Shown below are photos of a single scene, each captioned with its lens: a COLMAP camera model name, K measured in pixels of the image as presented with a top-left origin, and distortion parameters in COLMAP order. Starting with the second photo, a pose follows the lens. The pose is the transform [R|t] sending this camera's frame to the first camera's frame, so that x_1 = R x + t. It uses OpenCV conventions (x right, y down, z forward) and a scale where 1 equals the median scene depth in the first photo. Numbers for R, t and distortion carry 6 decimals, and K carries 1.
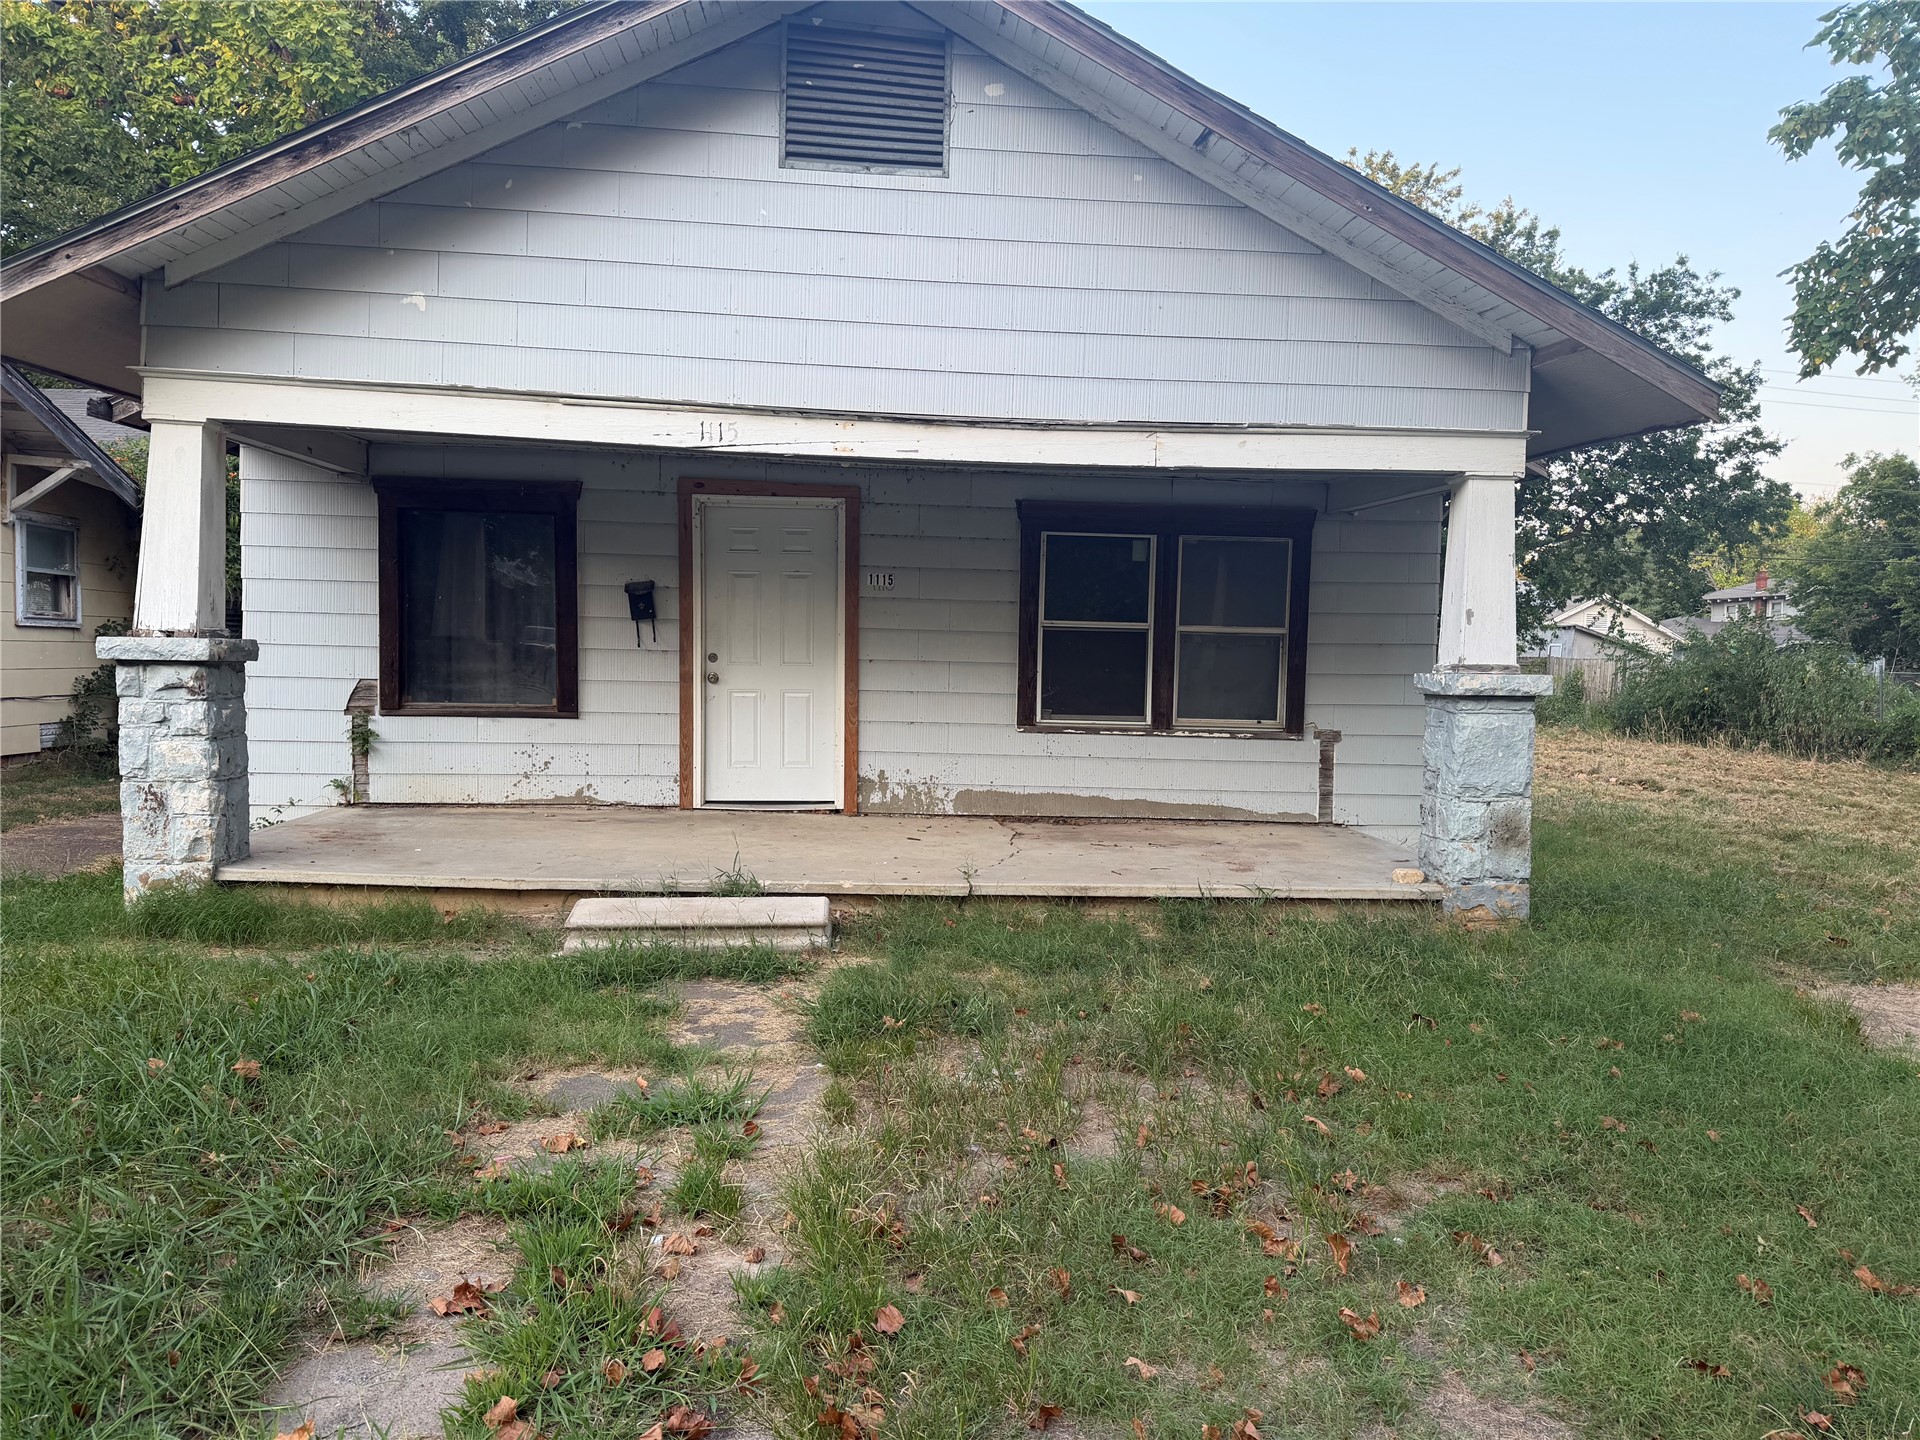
lens RADIAL K [[1352.8, 0, 961.7], [0, 1352.8, 719.8], [0, 0, 1]] dist [0.037690, -0.013135]
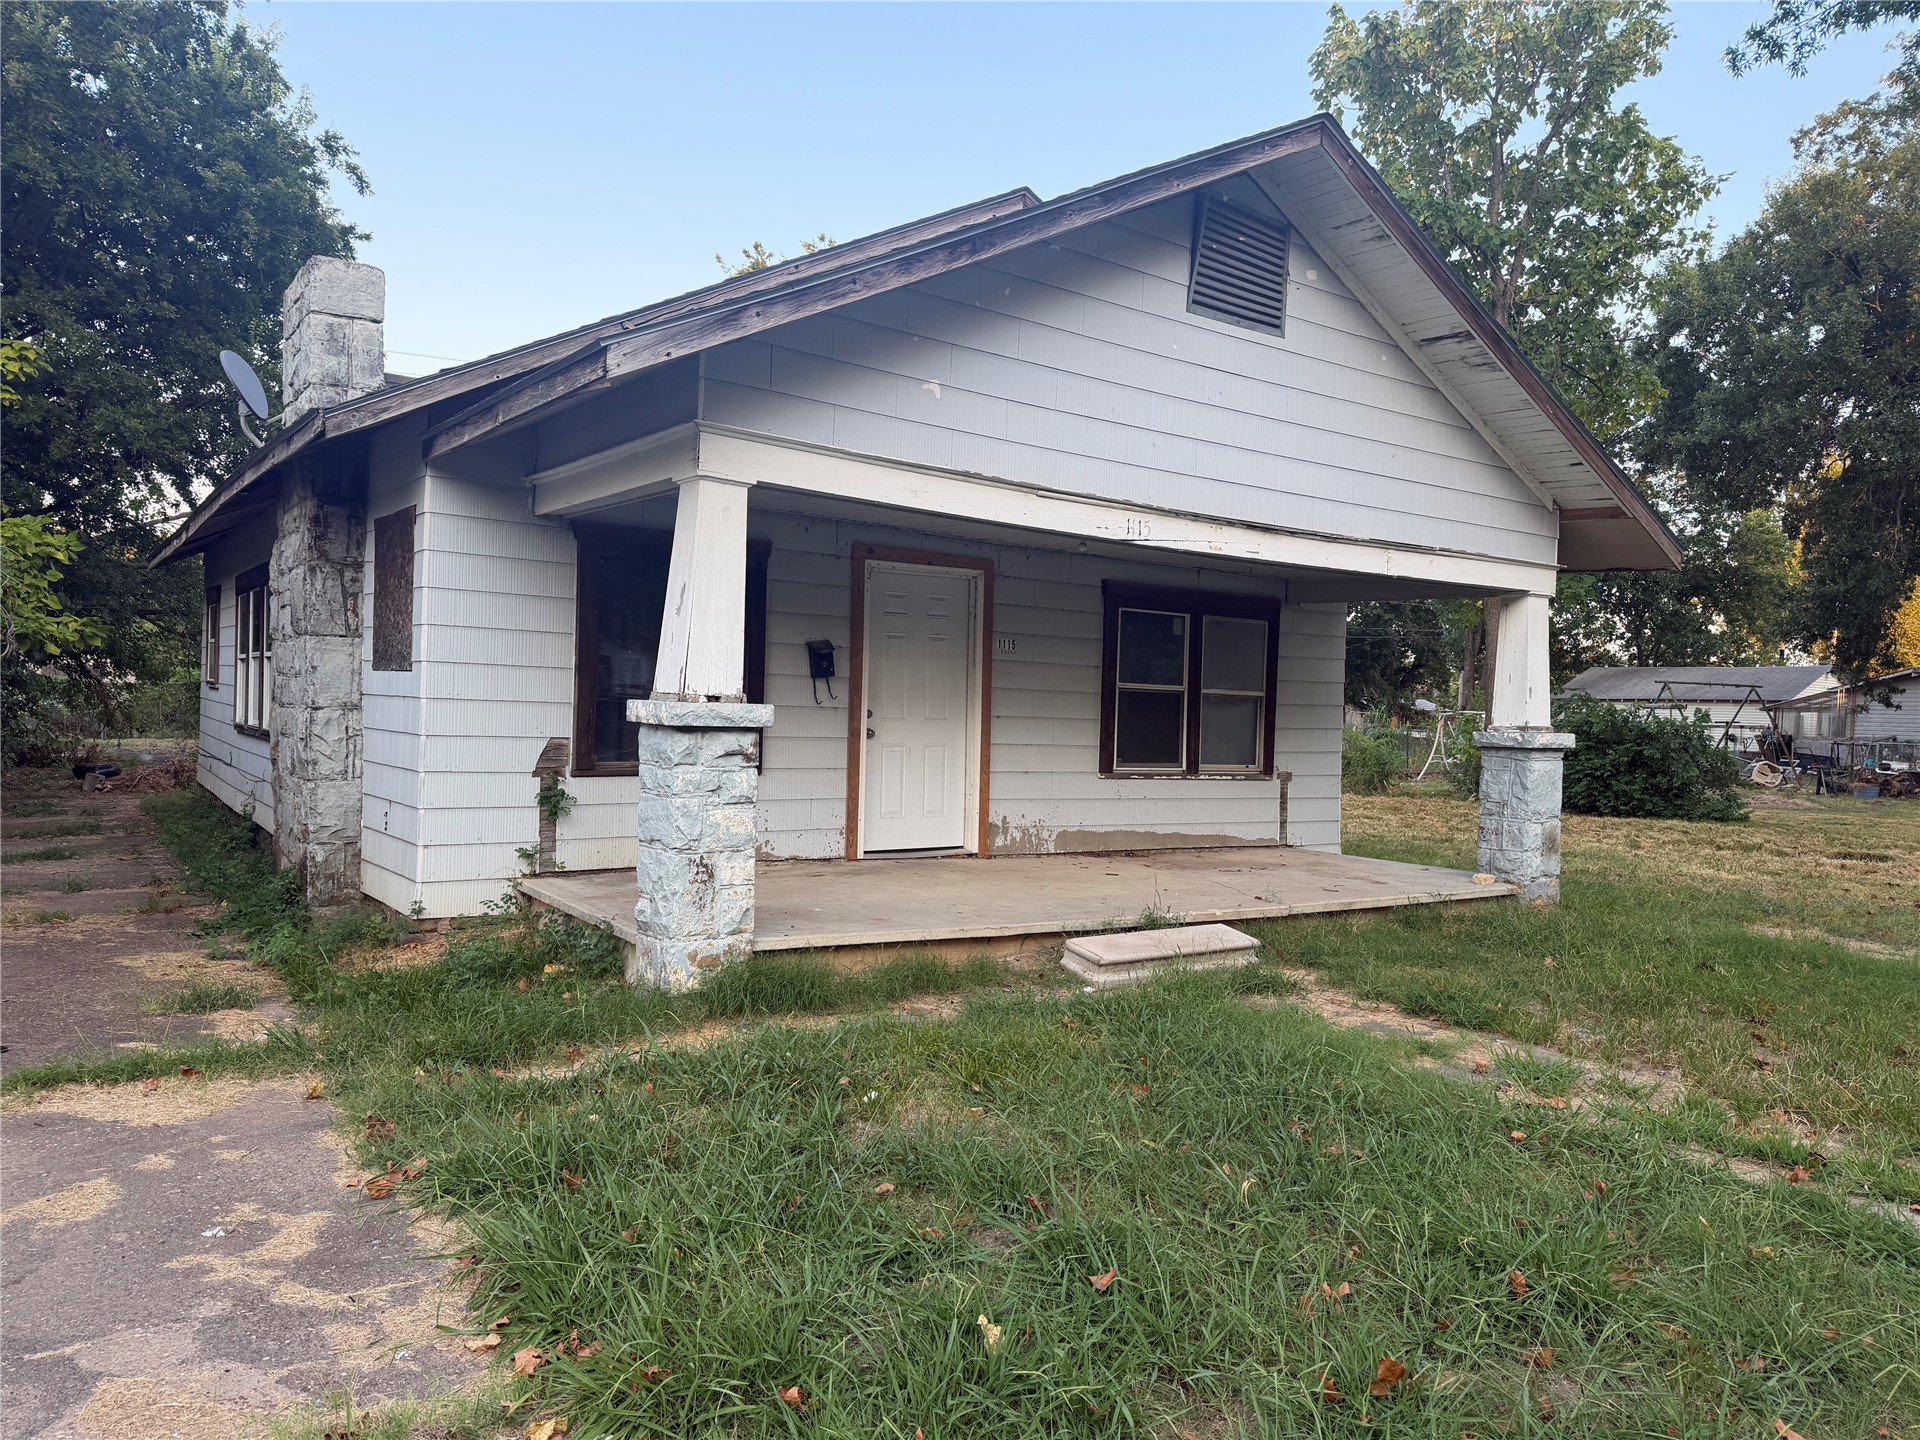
lens RADIAL K [[1352.8, 0, 961.7], [0, 1352.8, 718.9], [0, 0, 1]] dist [0.037690, -0.013135]
pose [[0.860306, 0.000502, 0.509779, -0.666243], [0.012532, 0.999676, -0.022134, -0.018498], [-0.509625, 0.025430, 0.860021, 0.063775]]
